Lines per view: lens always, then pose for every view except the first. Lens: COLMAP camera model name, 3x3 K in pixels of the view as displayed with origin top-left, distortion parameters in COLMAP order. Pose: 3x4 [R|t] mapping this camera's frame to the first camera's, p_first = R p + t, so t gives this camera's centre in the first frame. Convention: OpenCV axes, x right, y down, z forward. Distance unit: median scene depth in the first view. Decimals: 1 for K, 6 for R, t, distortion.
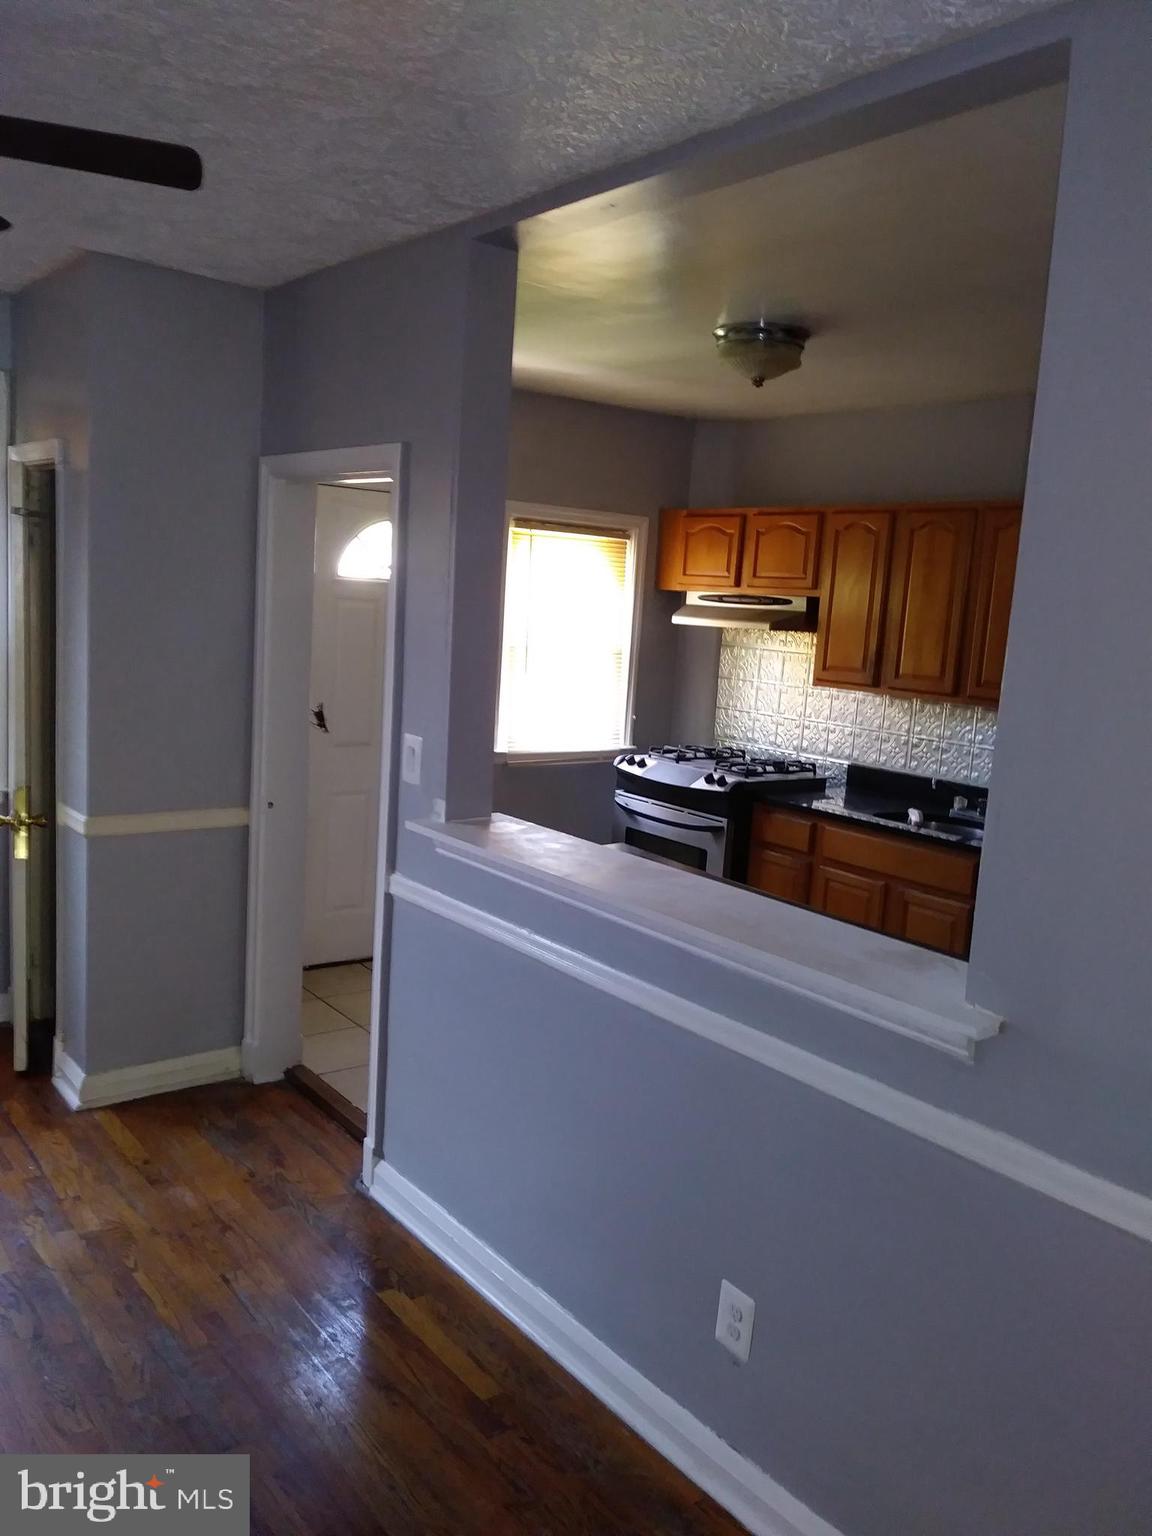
lens RADIAL K [[1236.3, 0, 574.6], [0, 1236.3, 777.4], [0, 0, 1]] dist [0.034245, -0.078695]
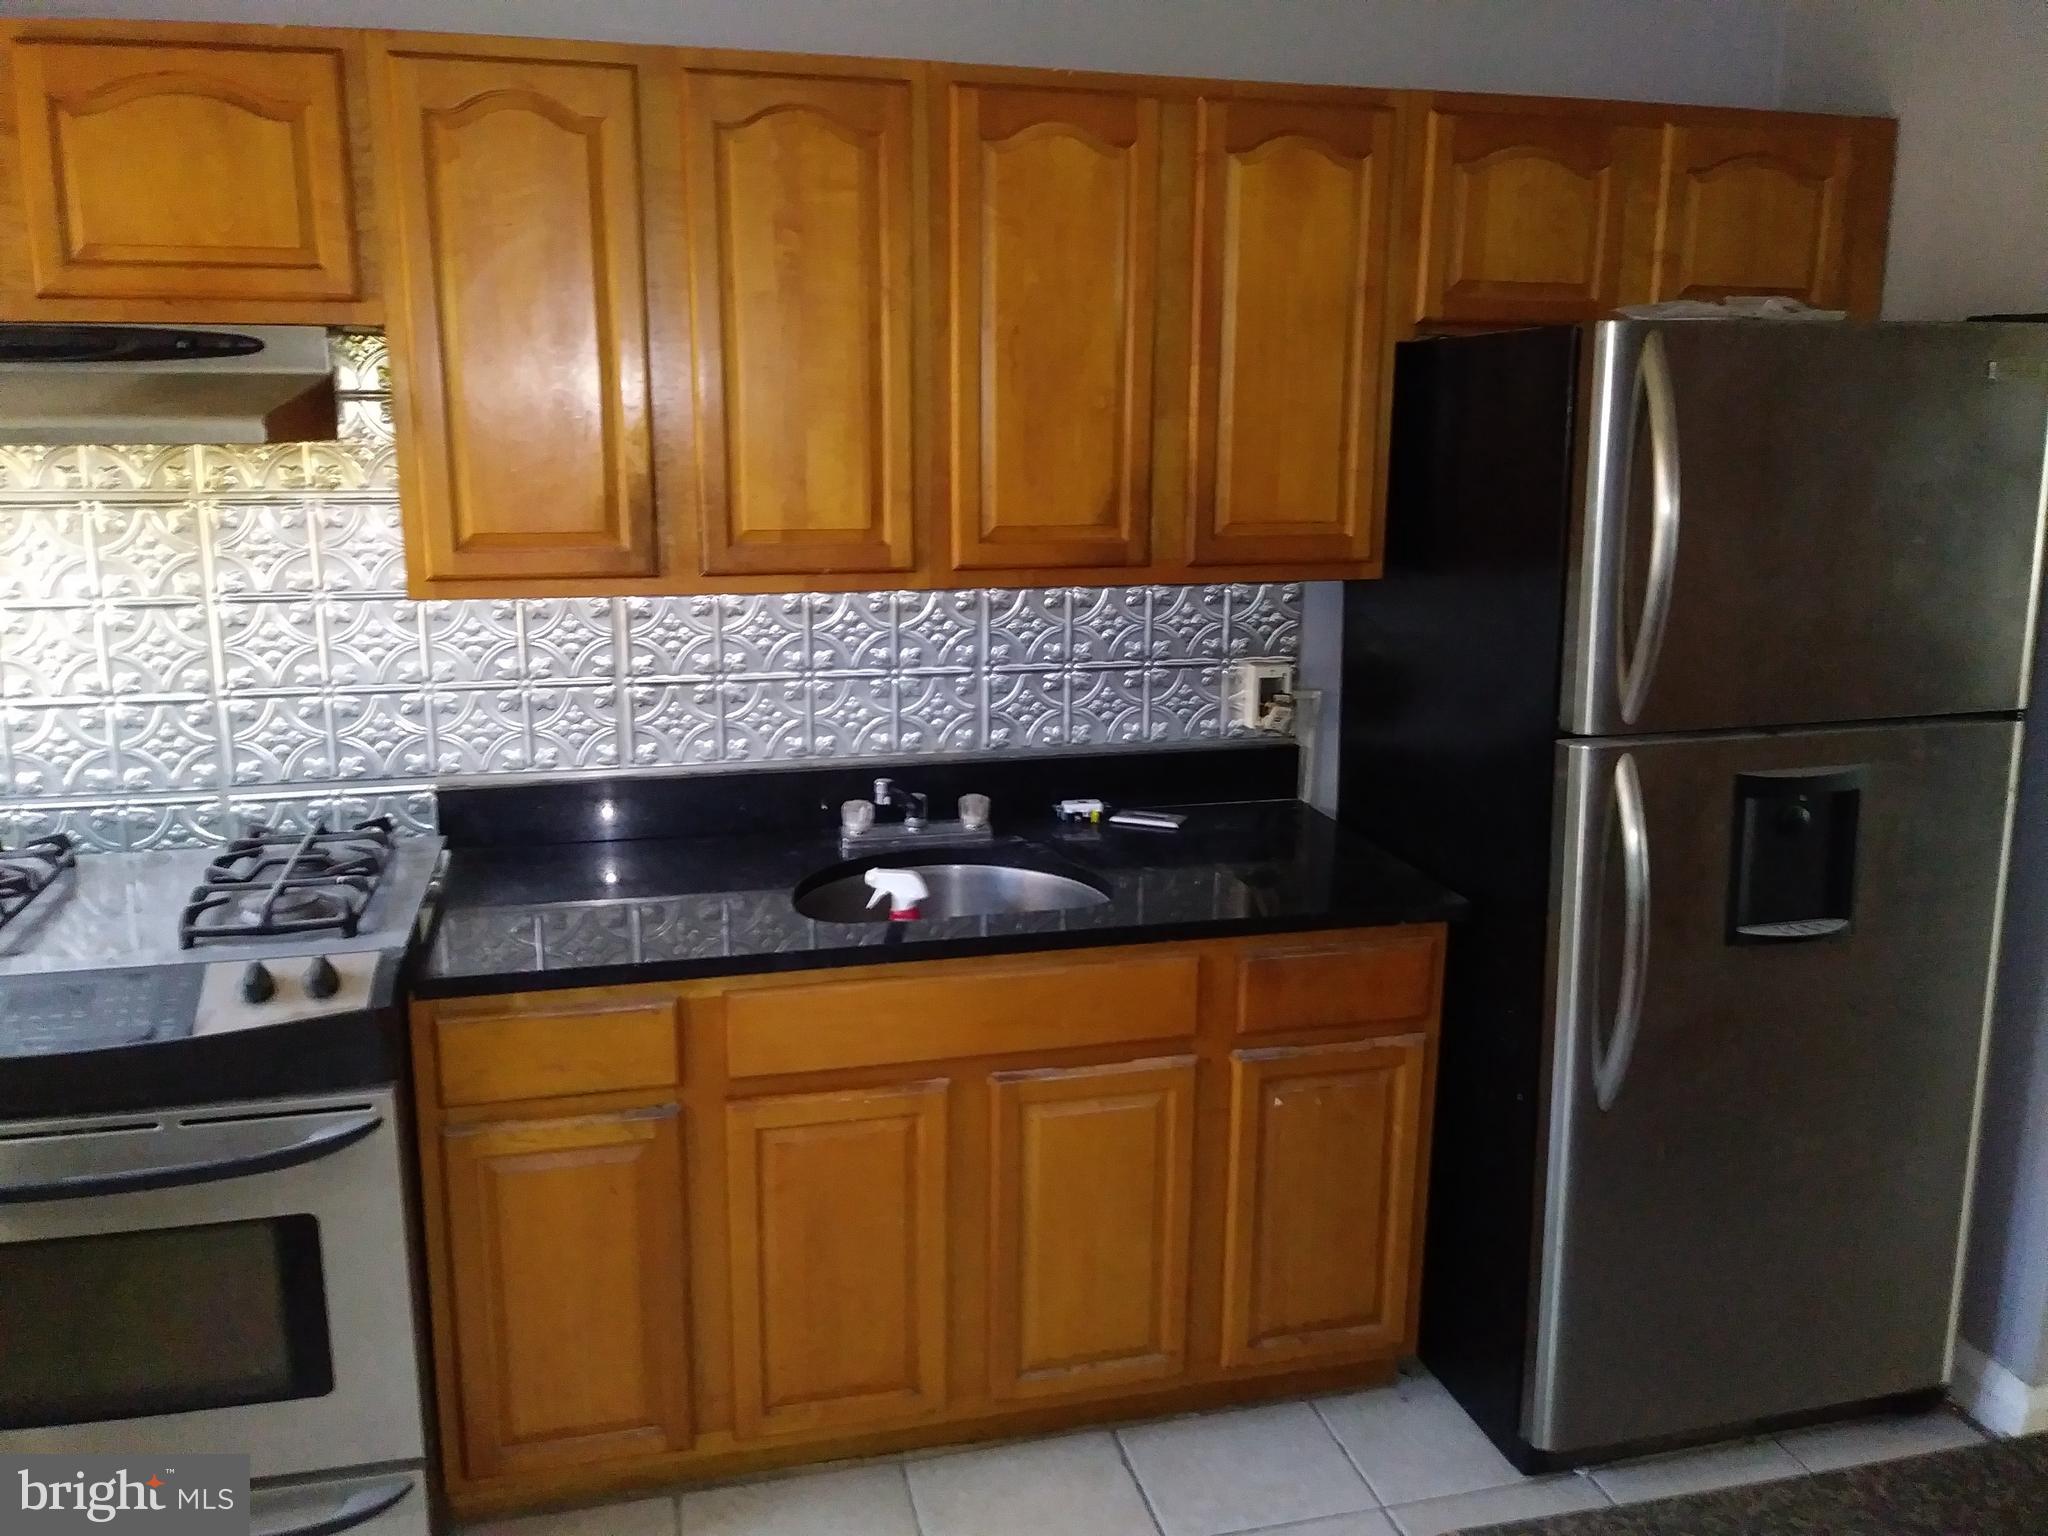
lens RADIAL K [[1648.5, 0, 1026.8], [0, 1648.5, 751.9], [0, 0, 1]] dist [0.034245, -0.078695]
pose [[0.380492, -0.261376, 0.887079, -0.152043], [0.147192, 0.964116, 0.220940, -0.111376], [-0.912995, 0.046505, 0.405311, 0.691348]]
